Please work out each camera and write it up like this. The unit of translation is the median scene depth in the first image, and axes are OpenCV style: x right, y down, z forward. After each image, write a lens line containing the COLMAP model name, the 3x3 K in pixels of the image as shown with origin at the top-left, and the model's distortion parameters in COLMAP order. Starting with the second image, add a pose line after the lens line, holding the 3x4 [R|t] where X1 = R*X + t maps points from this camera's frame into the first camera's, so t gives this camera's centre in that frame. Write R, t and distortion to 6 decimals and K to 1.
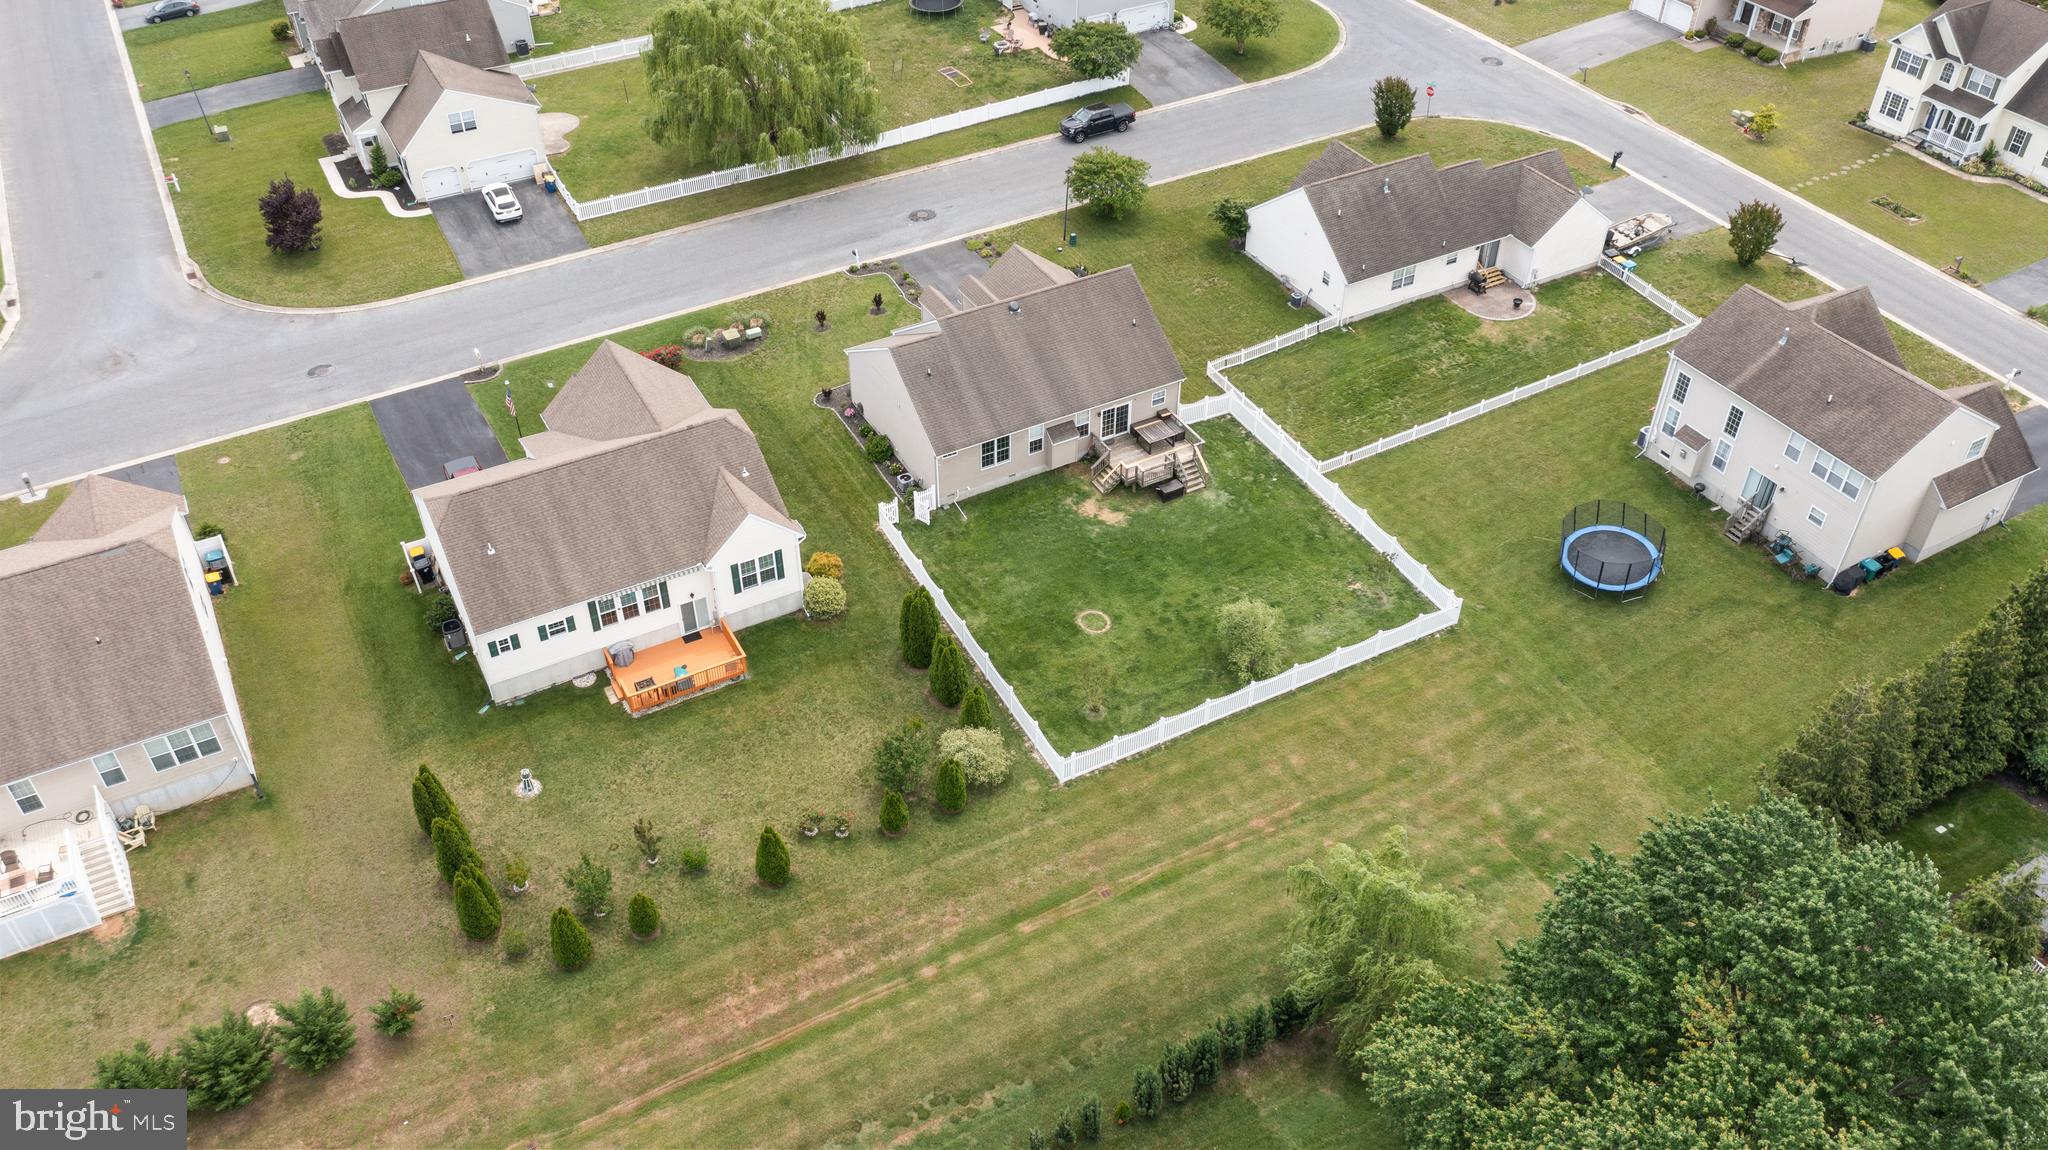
lens RADIAL K [[1611.3, 0, 1021.6], [0, 1611.3, 571.4], [0, 0, 1]] dist [-0.012799, -0.002202]
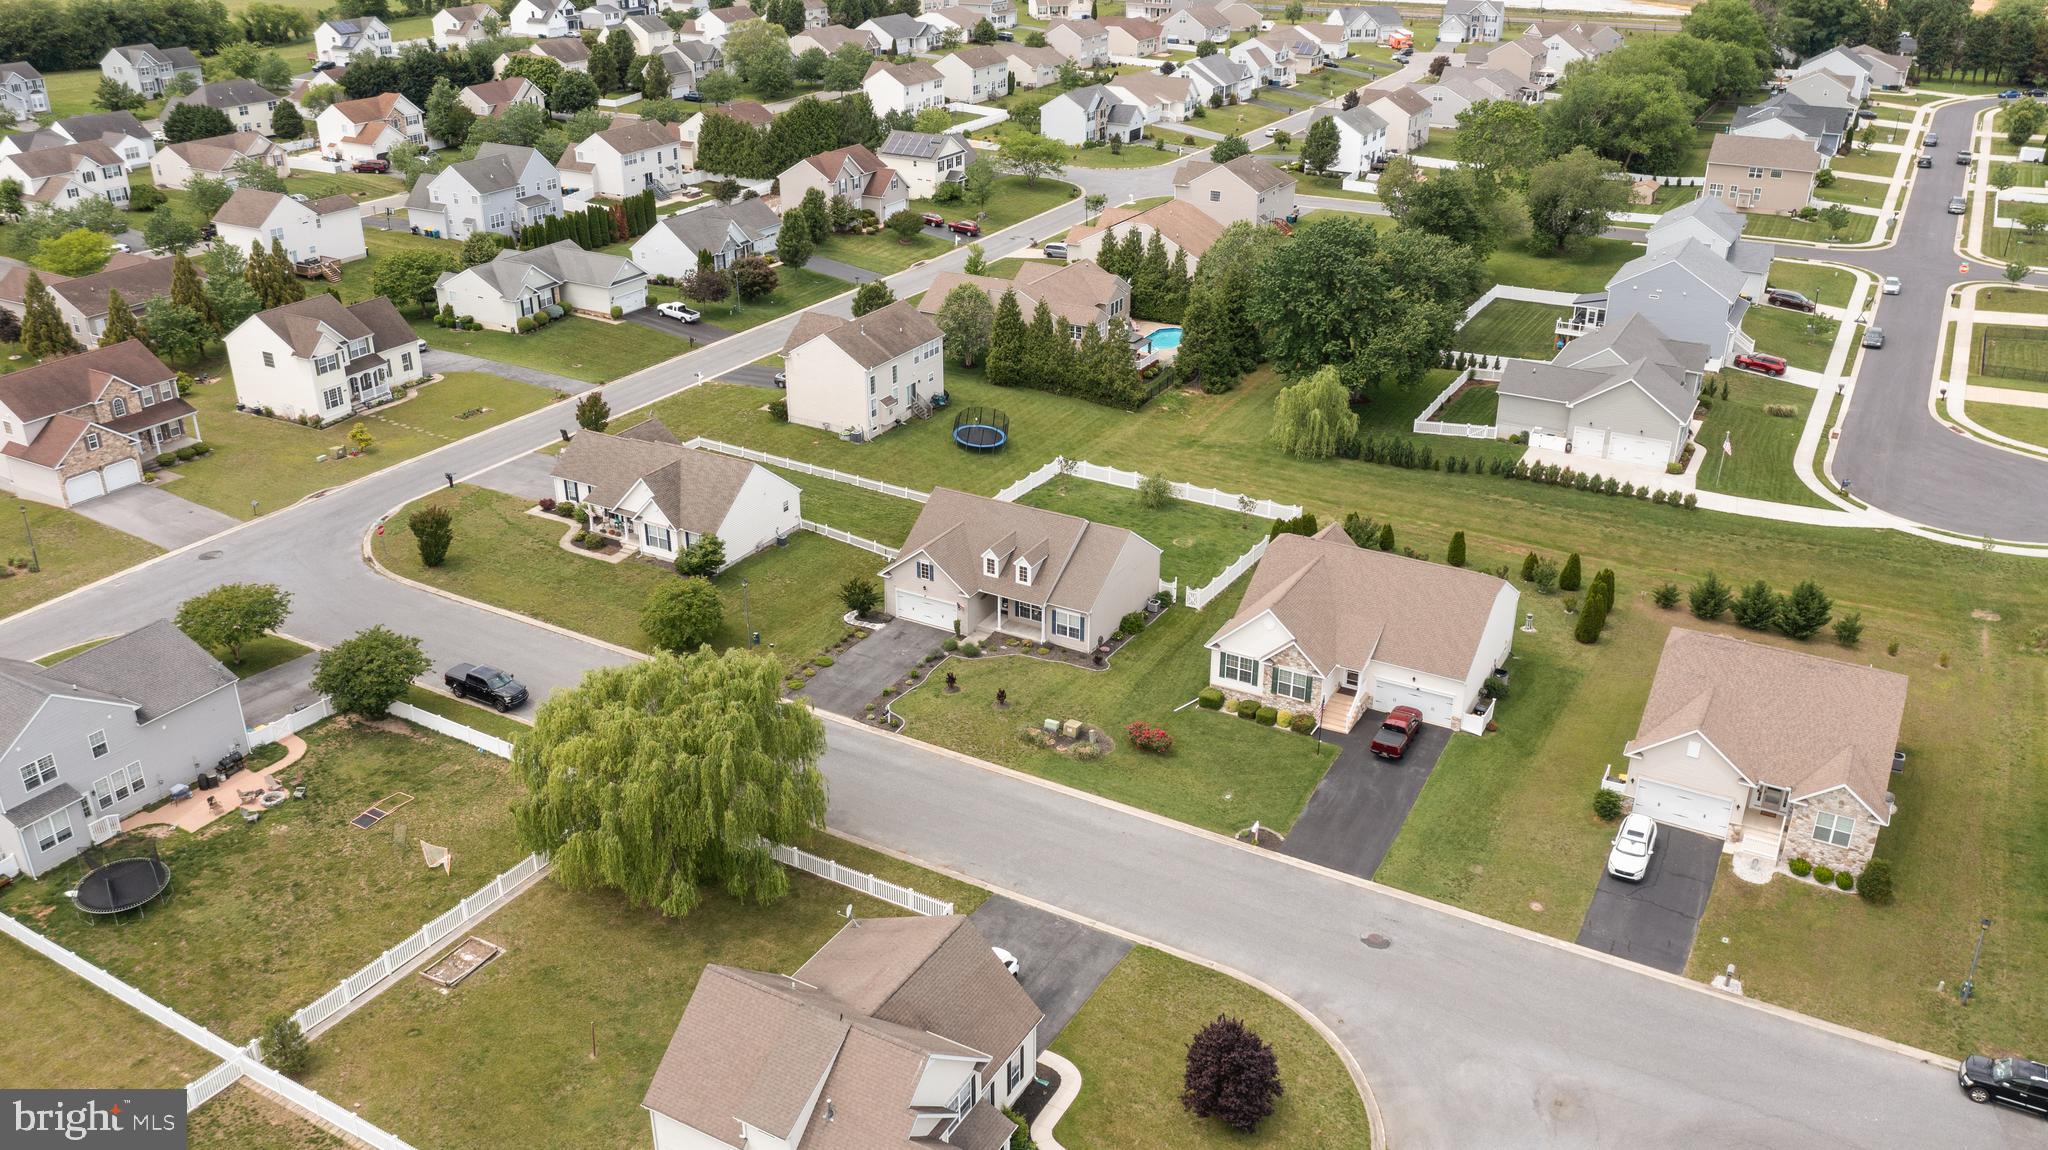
lens RADIAL K [[1611.3, 0, 1021.6], [0, 1611.3, 571.4], [0, 0, 1]] dist [-0.012799, -0.002202]
pose [[-0.528352, -0.359700, 0.769064, -0.994652], [0.544758, 0.551156, 0.632033, -0.941273], [-0.651216, 0.752890, -0.095255, 1.142116]]
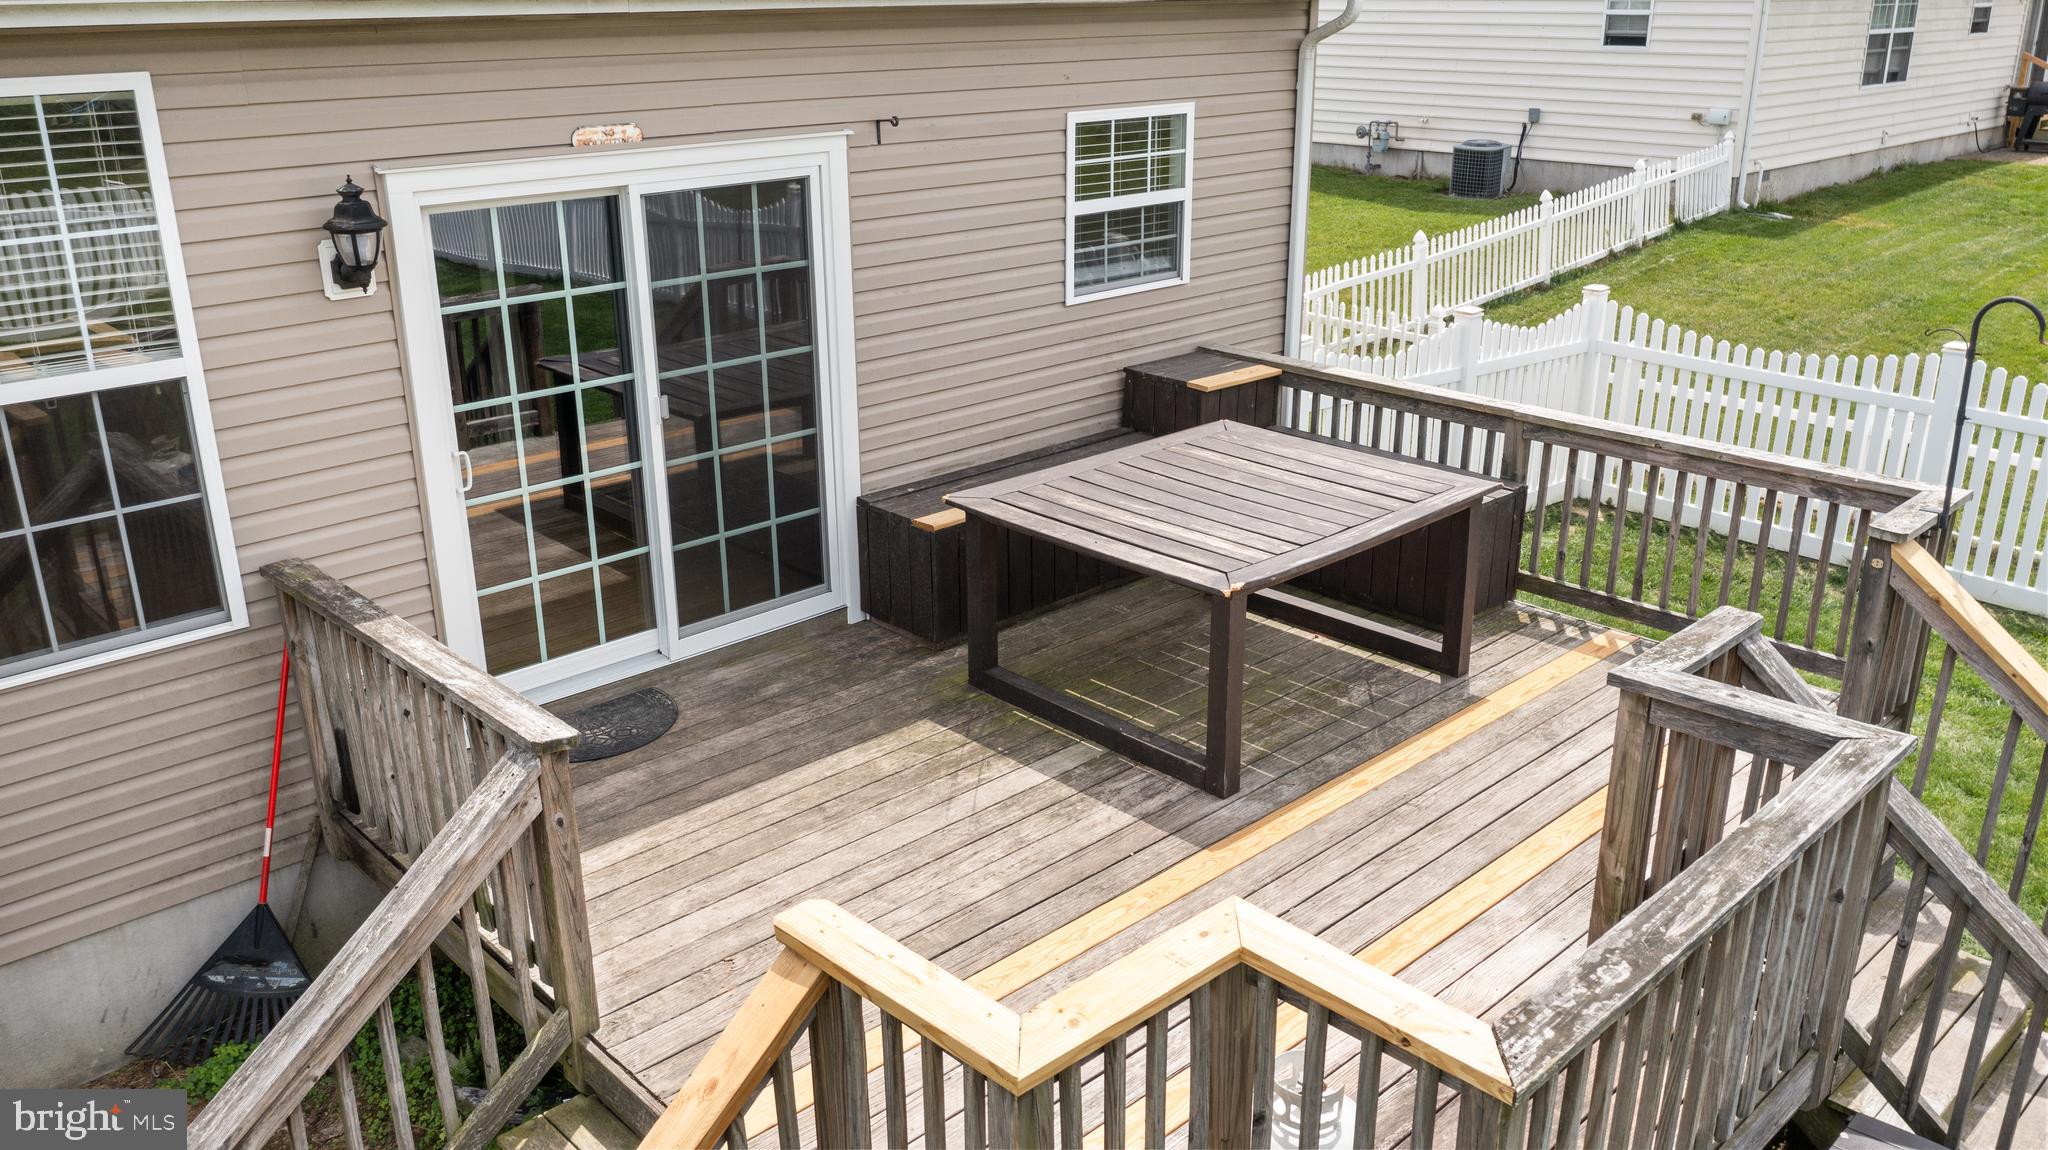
lens RADIAL K [[1611.3, 0, 1021.6], [0, 1611.3, 571.4], [0, 0, 1]] dist [-0.012799, -0.002202]
pose [[0.967788, -0.091240, 0.234654, 0.056345], [0.165932, 0.932110, -0.321927, -0.060443], [-0.189351, 0.350493, 0.917224, 0.928677]]
